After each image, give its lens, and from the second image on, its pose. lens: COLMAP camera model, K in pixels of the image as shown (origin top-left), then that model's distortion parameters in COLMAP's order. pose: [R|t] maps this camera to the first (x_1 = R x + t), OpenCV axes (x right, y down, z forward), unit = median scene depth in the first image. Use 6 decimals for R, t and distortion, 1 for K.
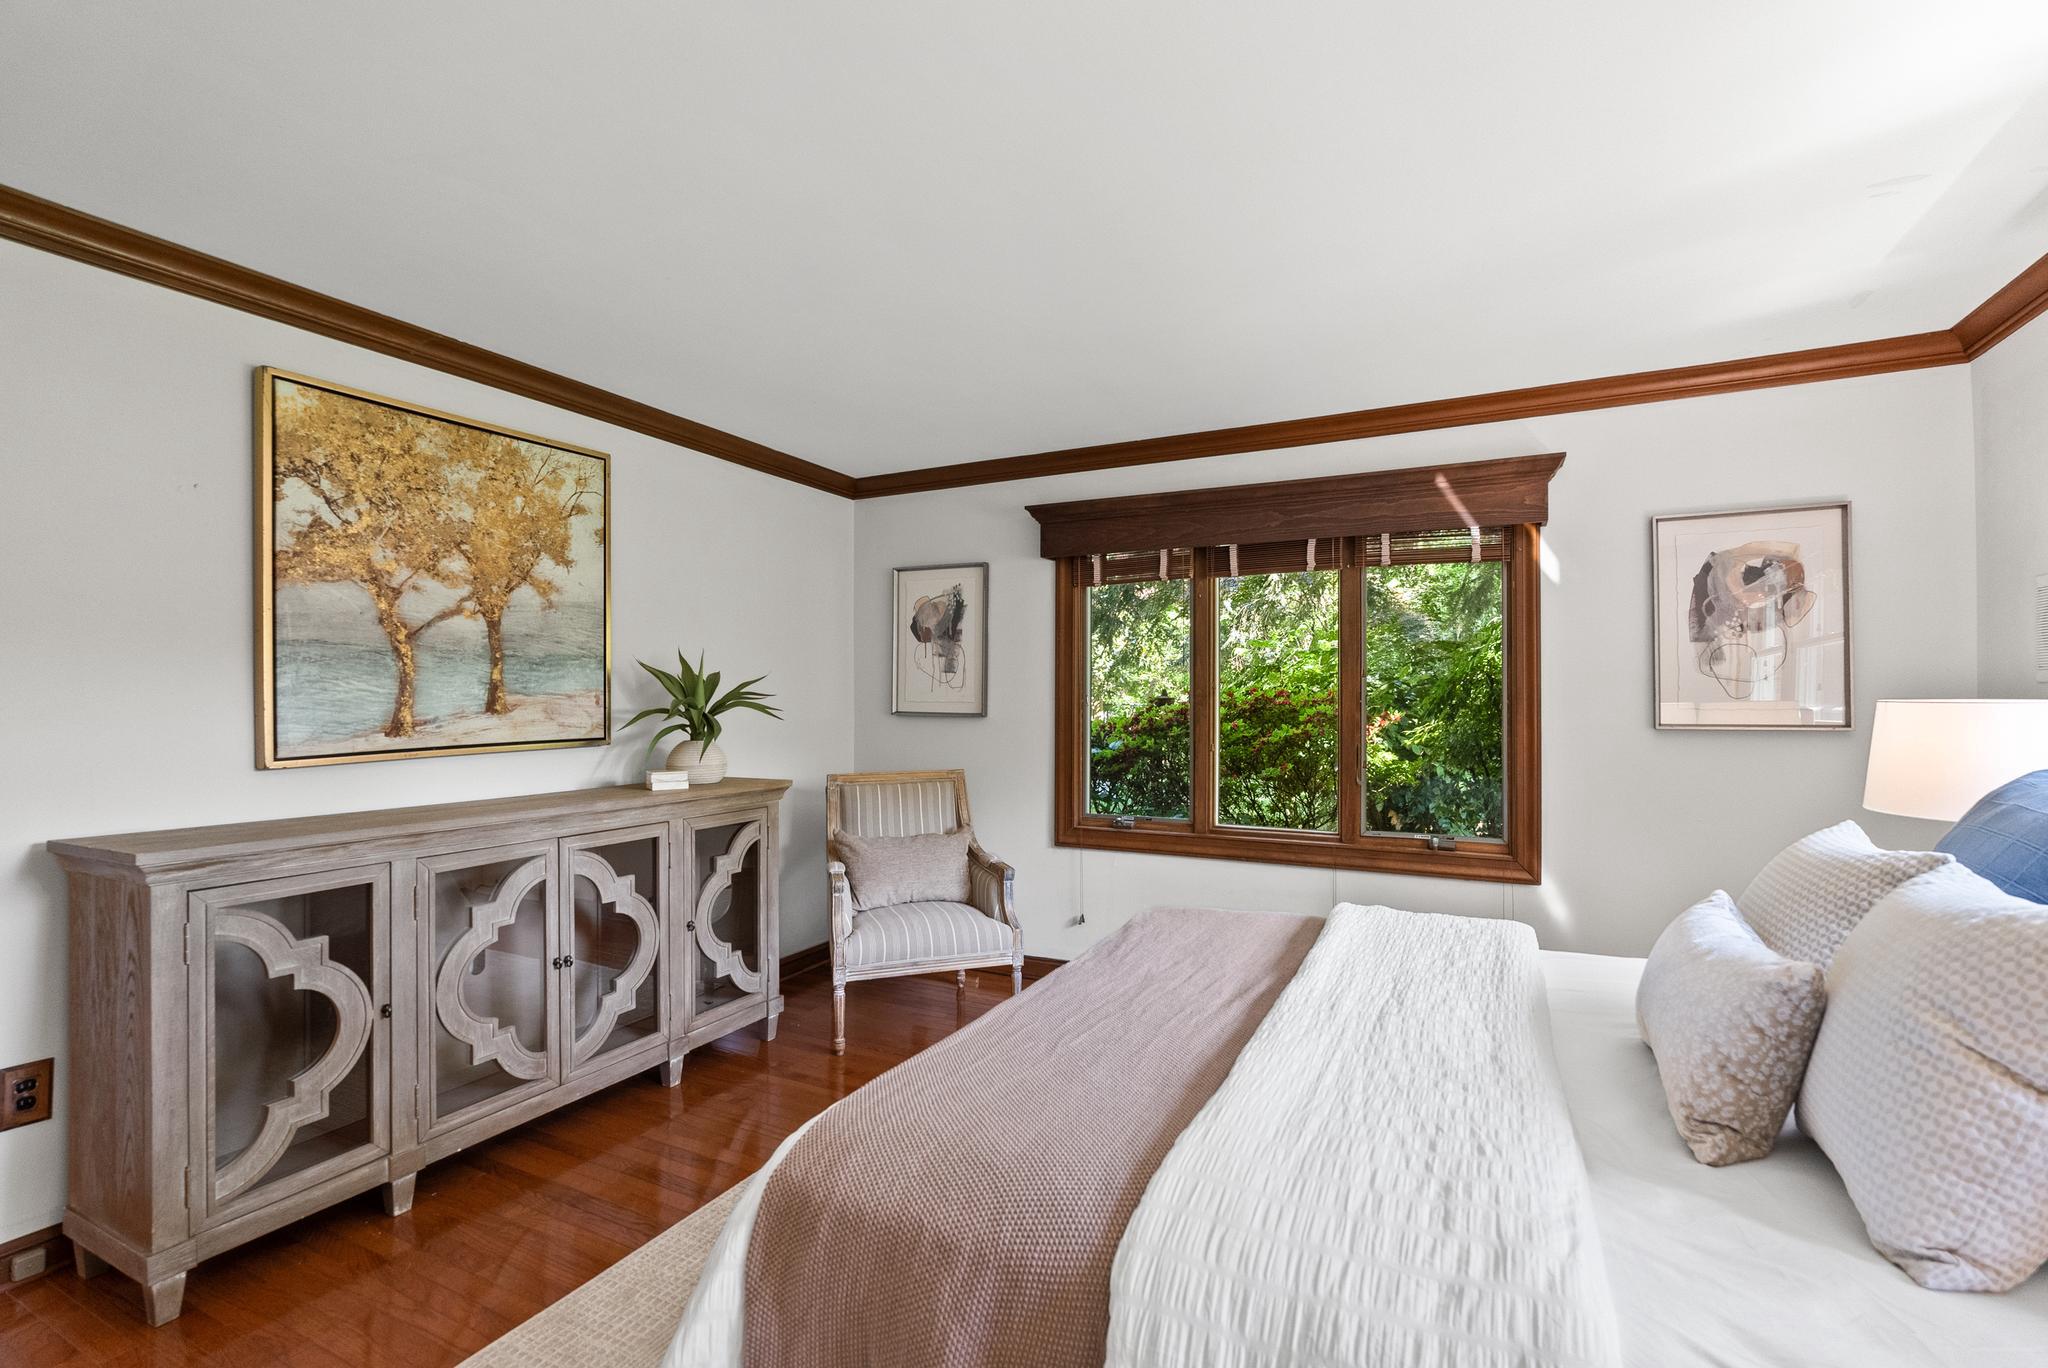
lens RADIAL K [[925.3, 0, 1033.9], [0, 925.3, 689.8], [0, 0, 1]] dist [-0.005527, 0.000544]
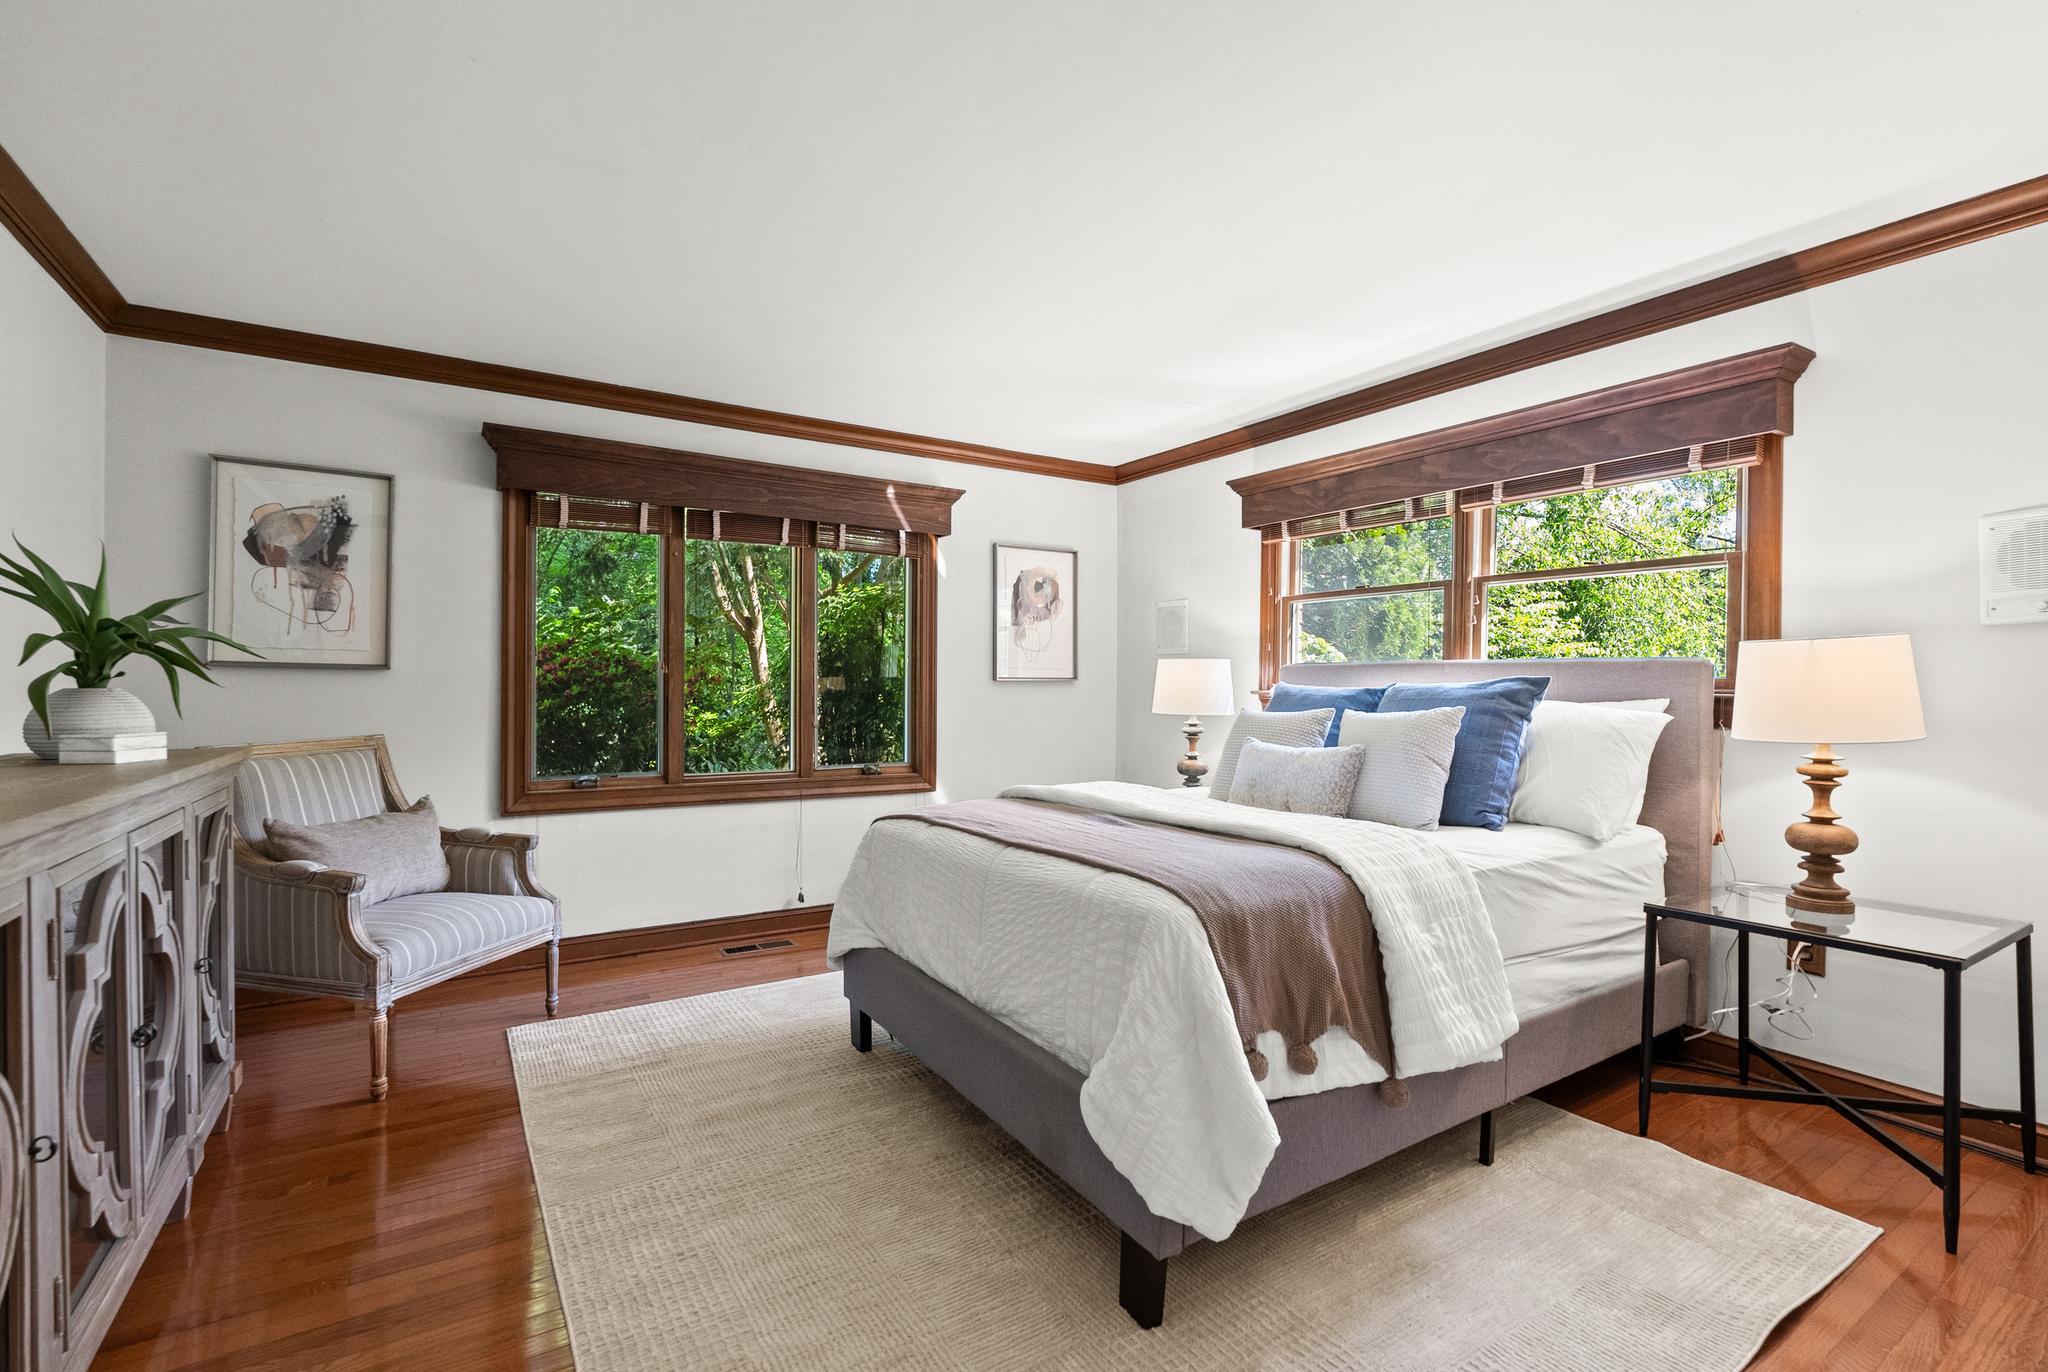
lens RADIAL K [[925.3, 0, 1039.1], [0, 925.3, 691.1], [0, 0, 1]] dist [-0.005527, 0.000544]
pose [[0.500339, -0.000319, 0.865830, -0.549998], [-0.013524, 0.999875, 0.008183, 0.040596], [-0.865724, -0.015804, 0.500272, 0.140220]]
